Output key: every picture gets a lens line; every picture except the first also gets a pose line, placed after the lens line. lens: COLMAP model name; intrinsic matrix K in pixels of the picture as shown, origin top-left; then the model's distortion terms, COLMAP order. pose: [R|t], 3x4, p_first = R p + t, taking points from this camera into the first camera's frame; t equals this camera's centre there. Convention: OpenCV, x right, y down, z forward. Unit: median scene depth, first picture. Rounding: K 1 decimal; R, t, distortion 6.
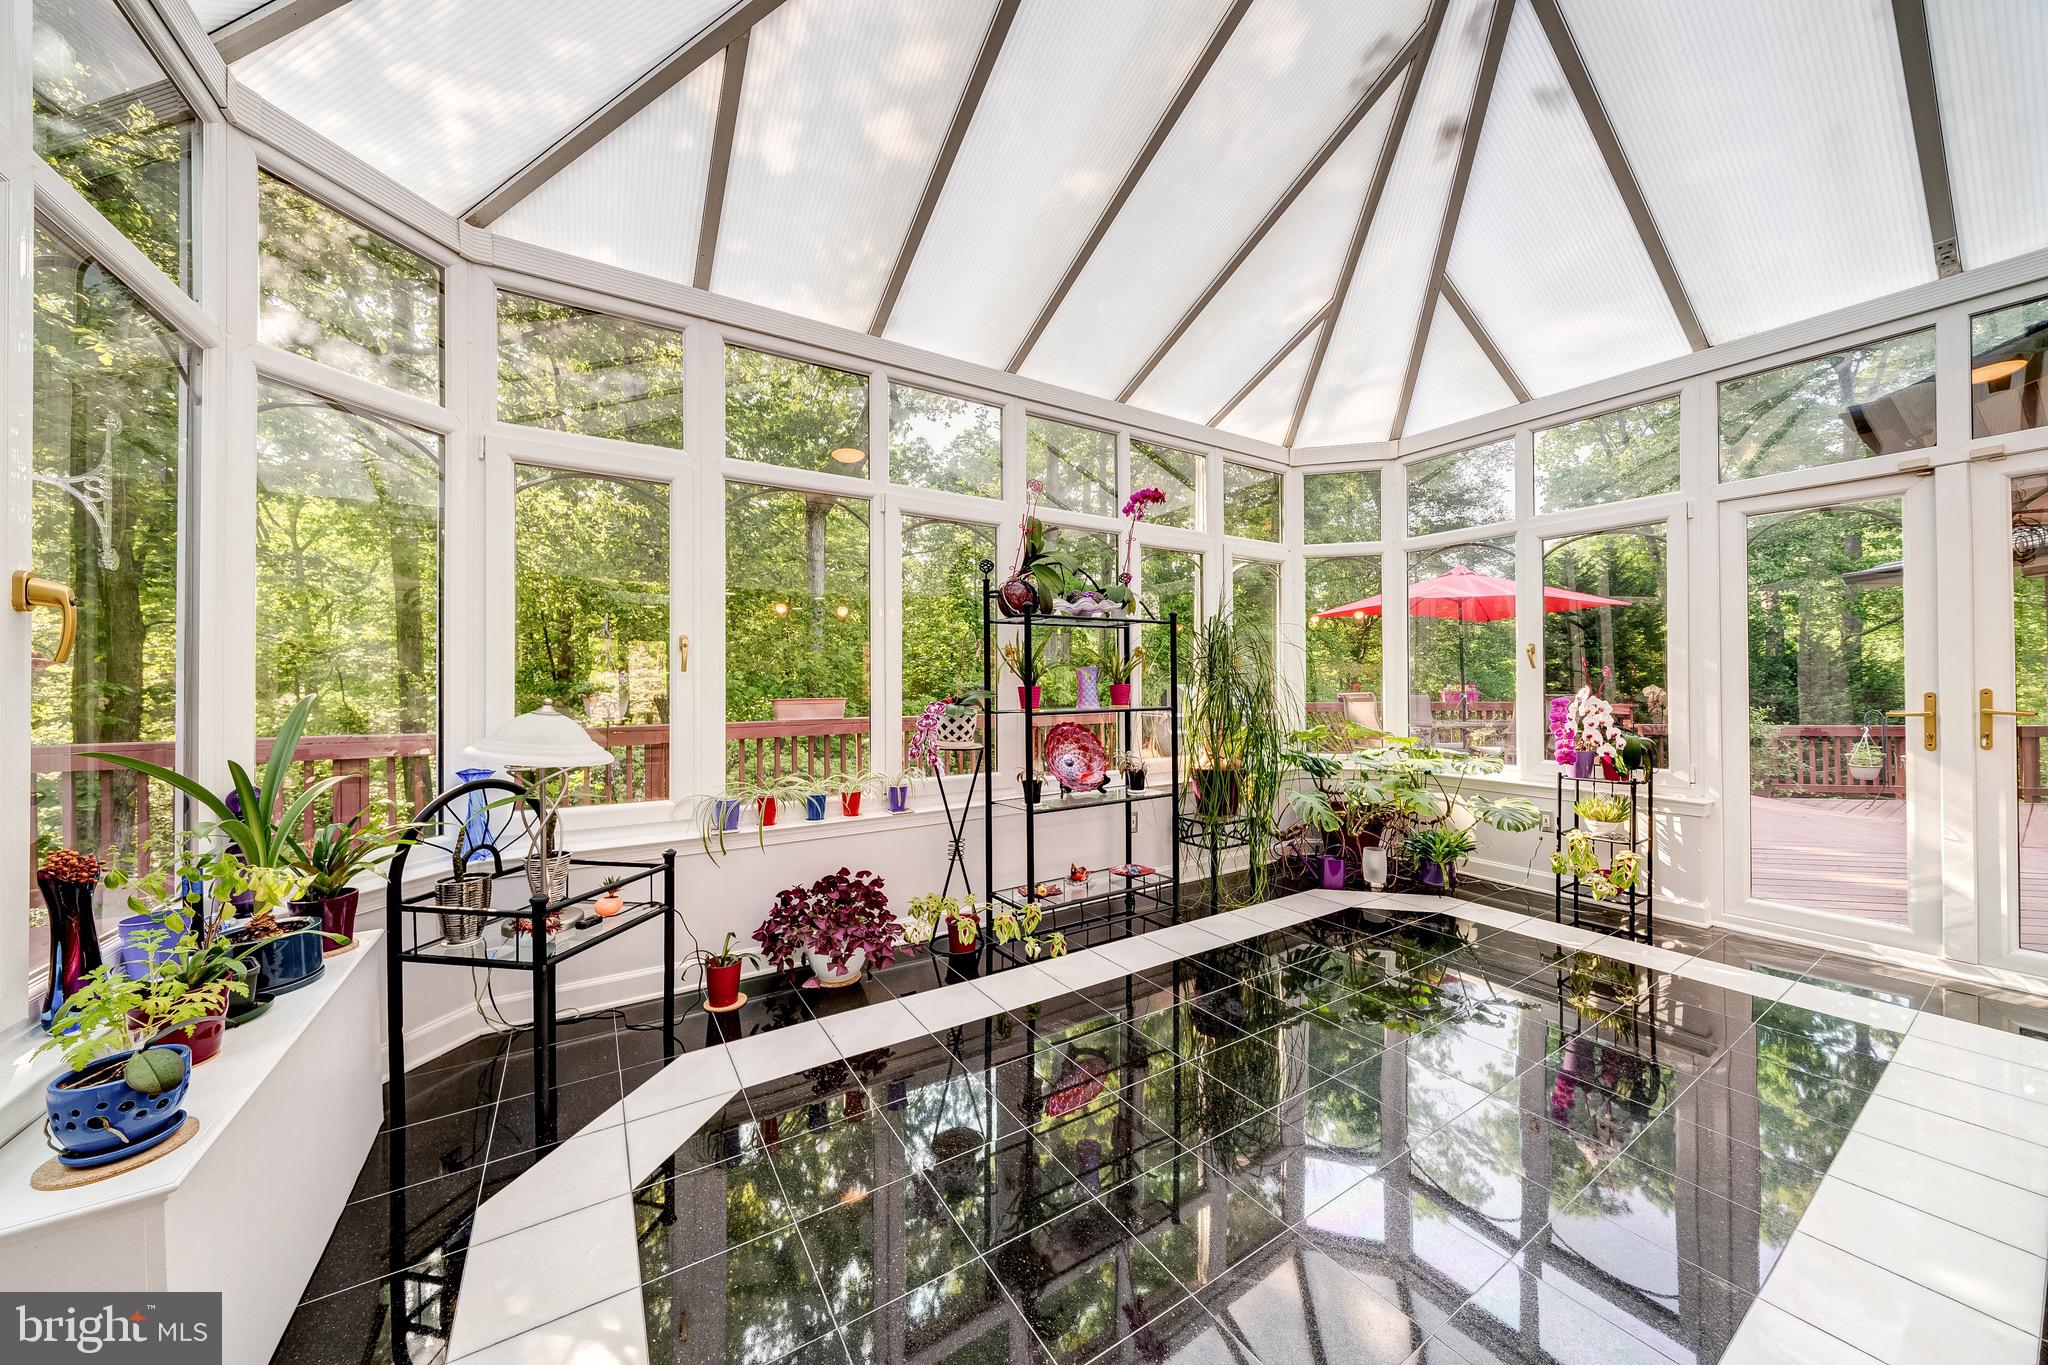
lens RADIAL K [[698.7, 0, 1028.7], [0, 698.7, 678.8], [0, 0, 1]] dist [-0.000882, -0.001710]
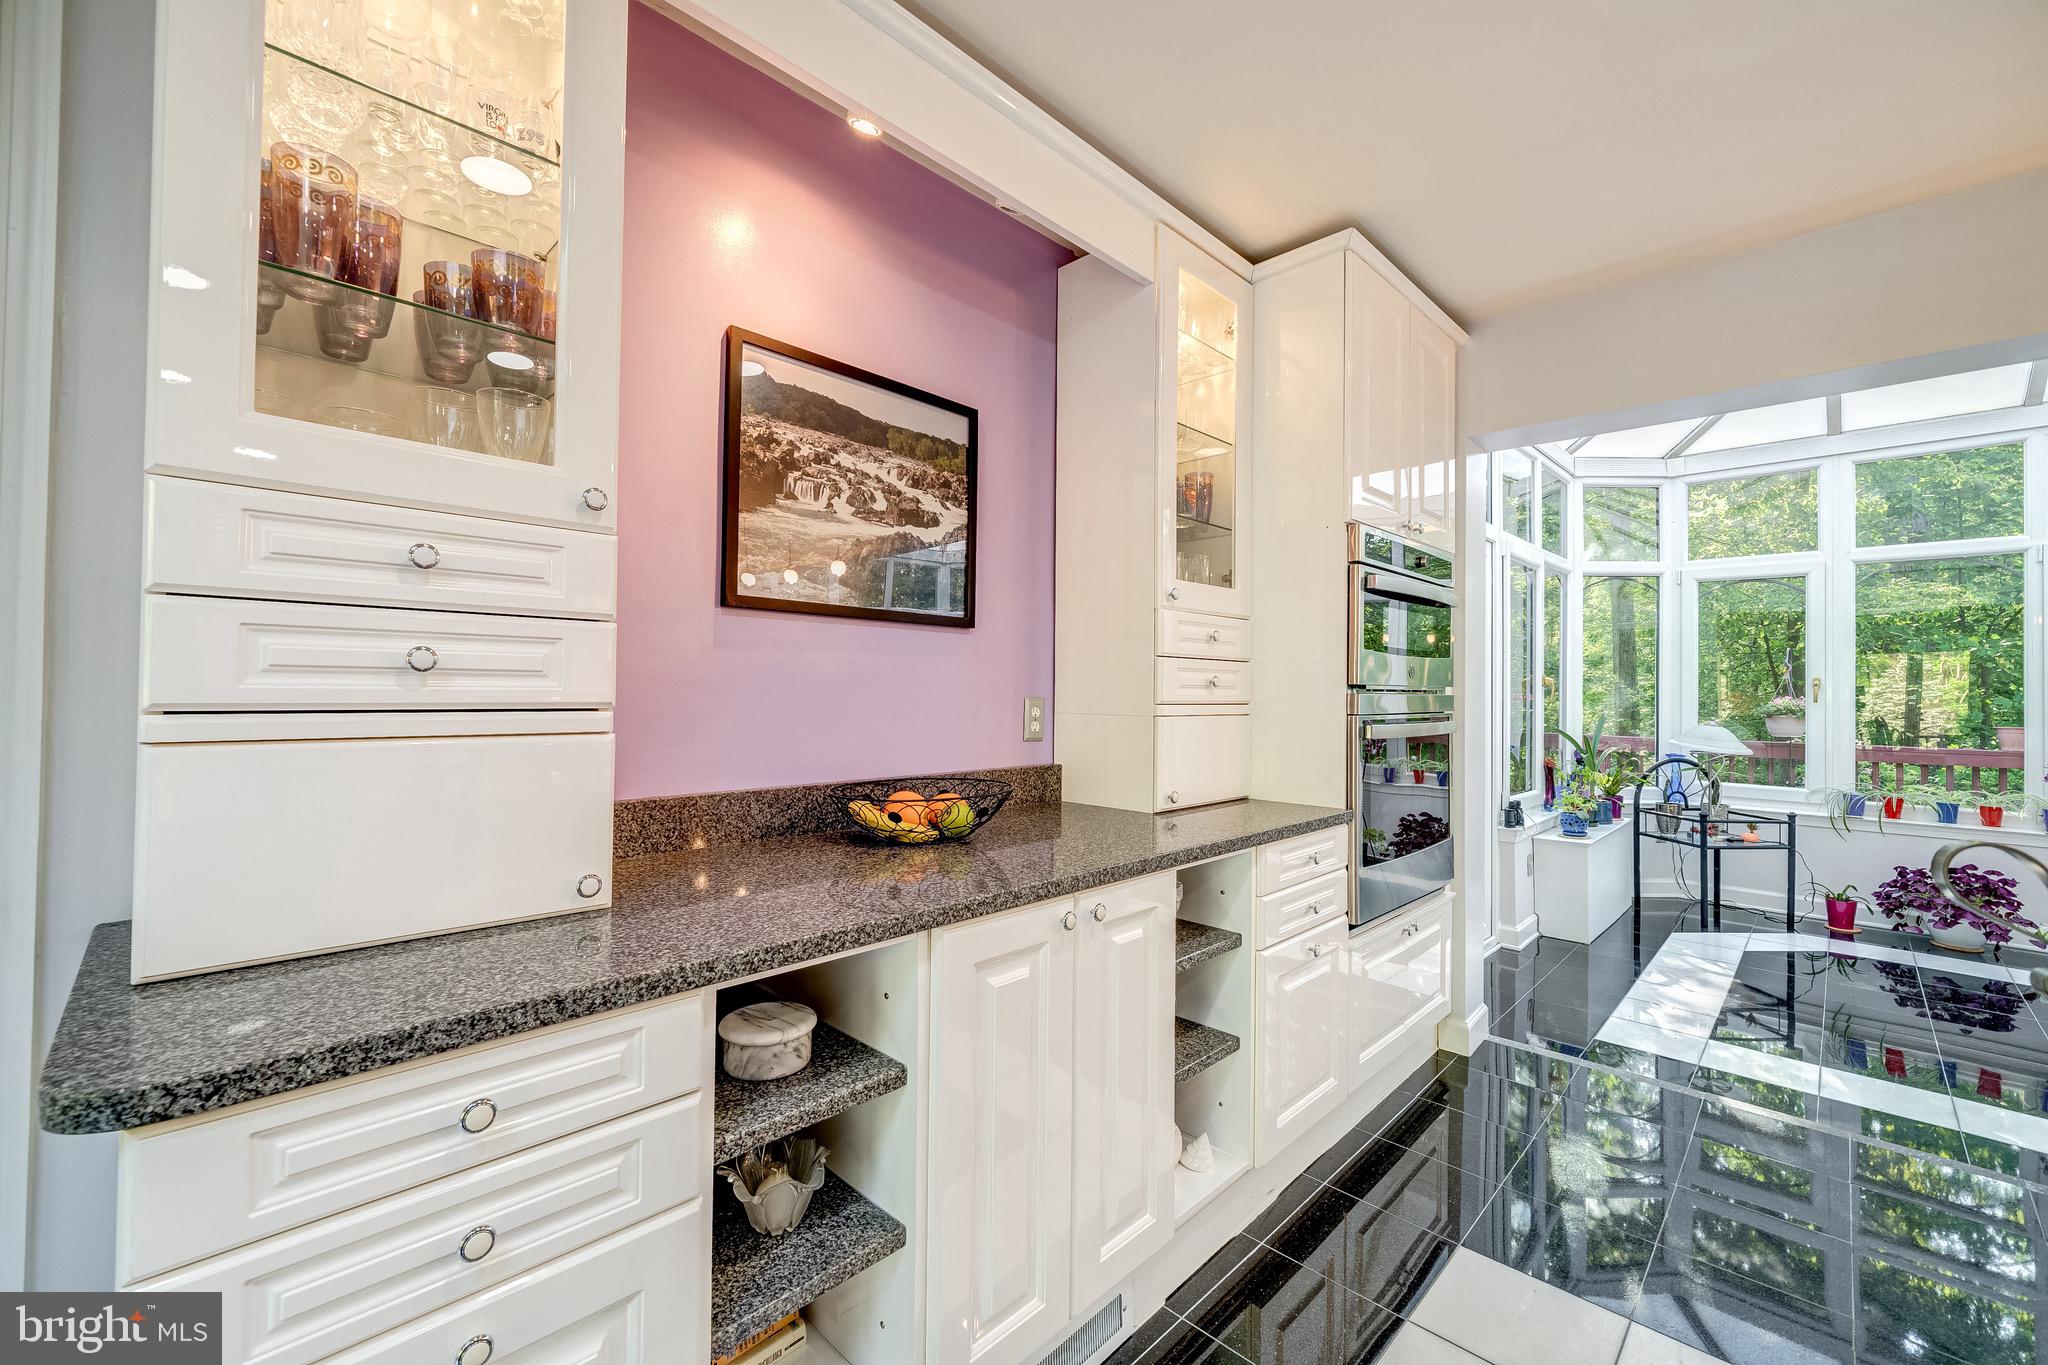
lens RADIAL K [[827.9, 0, 1026.5], [0, 827.9, 674.2], [0, 0, 1]] dist [-0.001195, -0.000107]
pose [[0.220336, -0.009518, -0.975378, 0.993130], [-0.008549, 0.999895, -0.011688, -0.042973], [0.975387, 0.010914, 0.220231, -1.191979]]
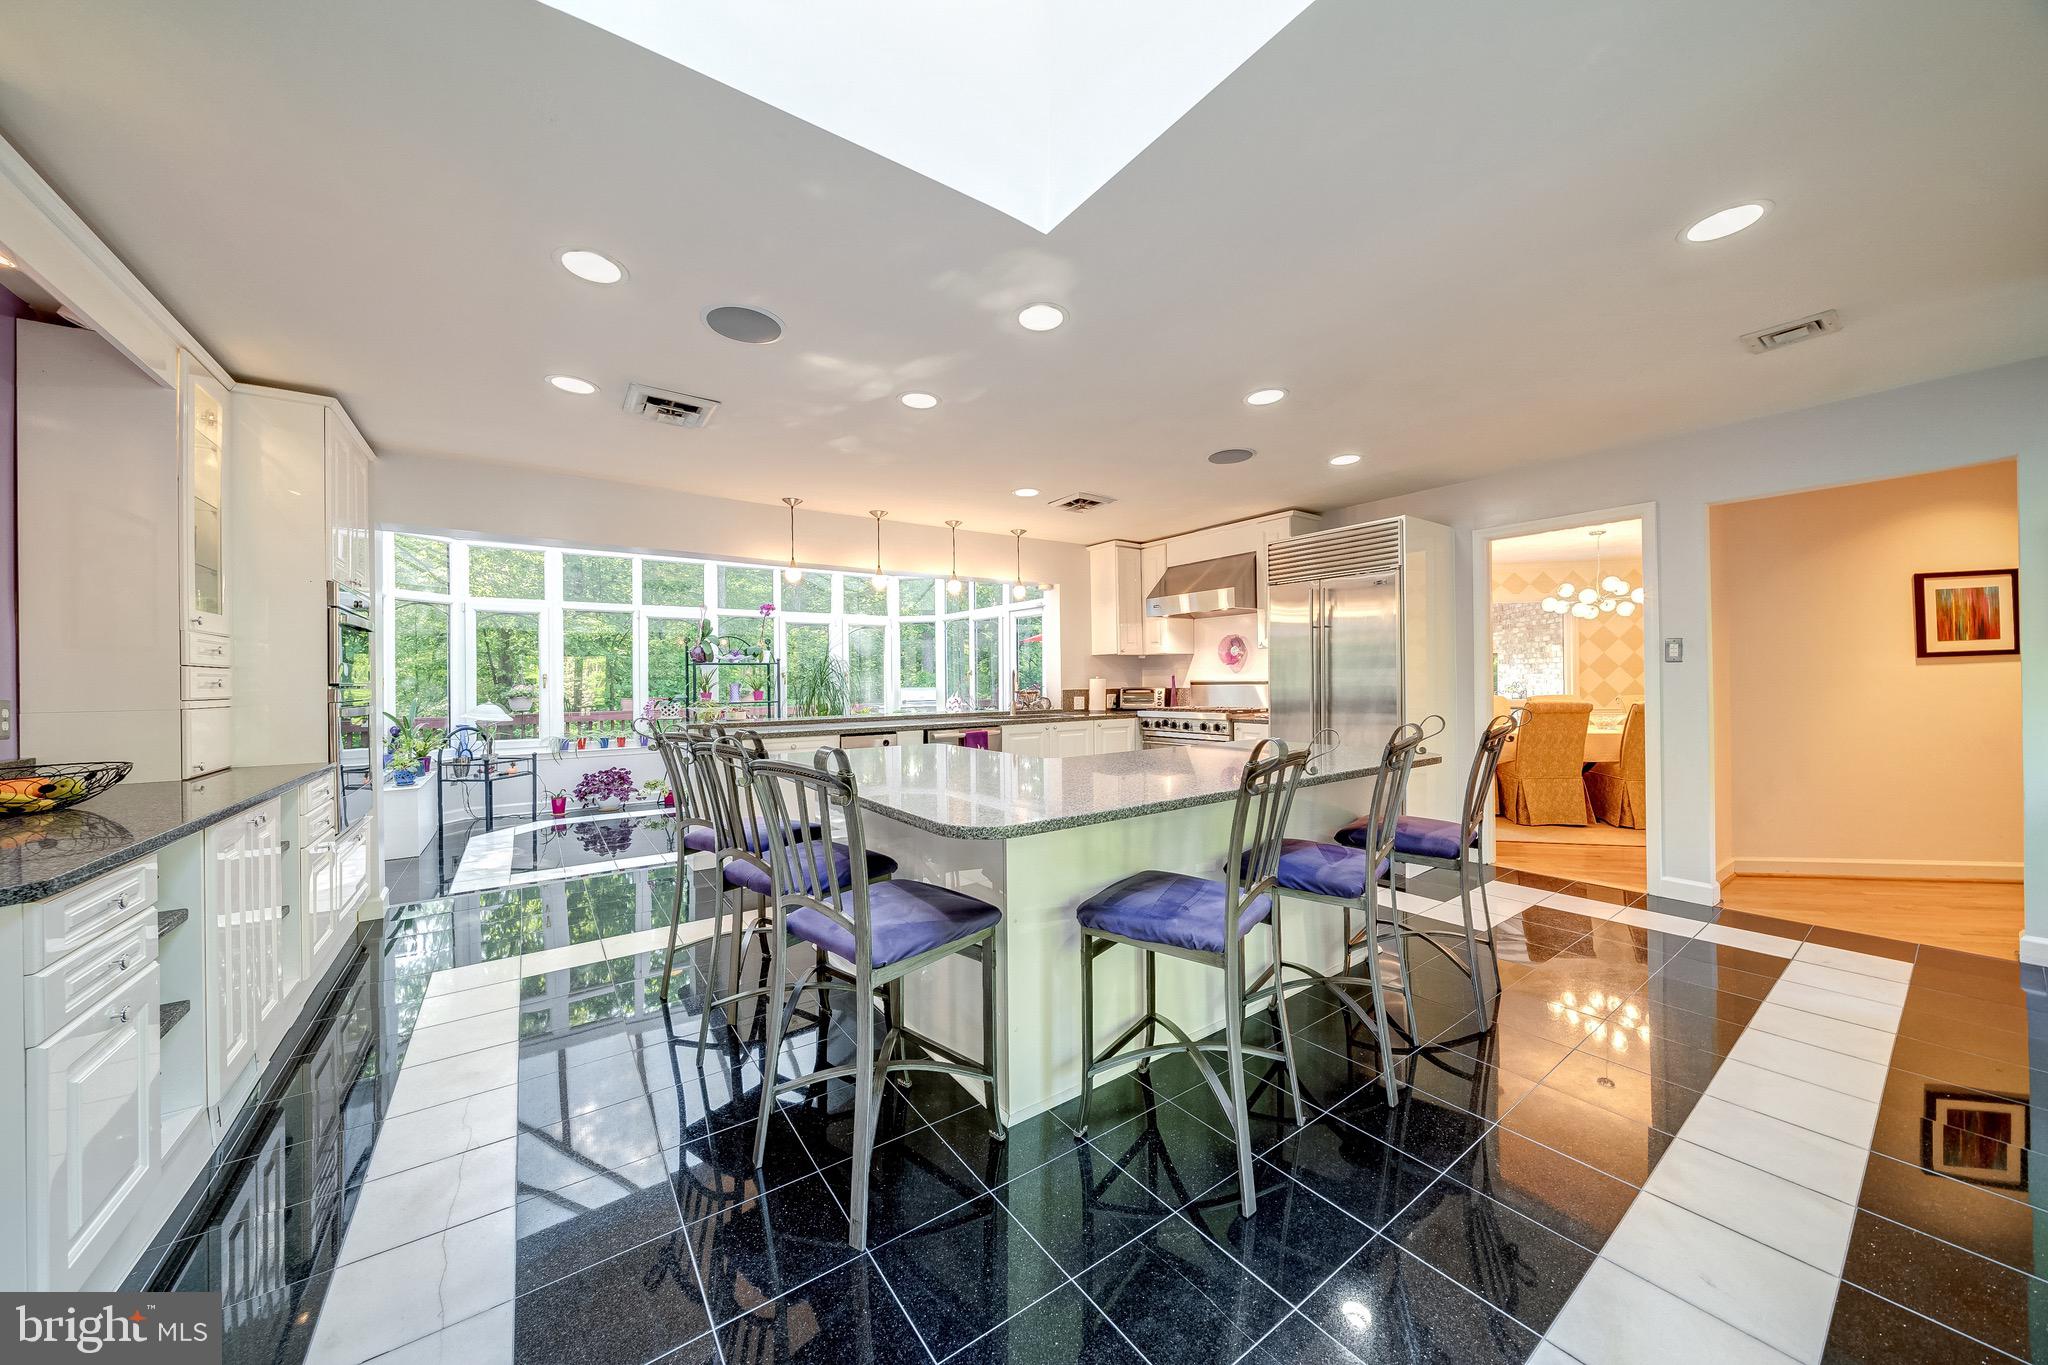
lens RADIAL K [[698.7, 0, 1028.7], [0, 698.7, 678.8], [0, 0, 1]] dist [-0.000882, -0.001710]
pose [[0.998535, -0.005255, 0.053861, 1.334539], [0.005136, 0.999984, 0.002352, -0.050123], [-0.053873, -0.002072, 0.998546, -1.930765]]
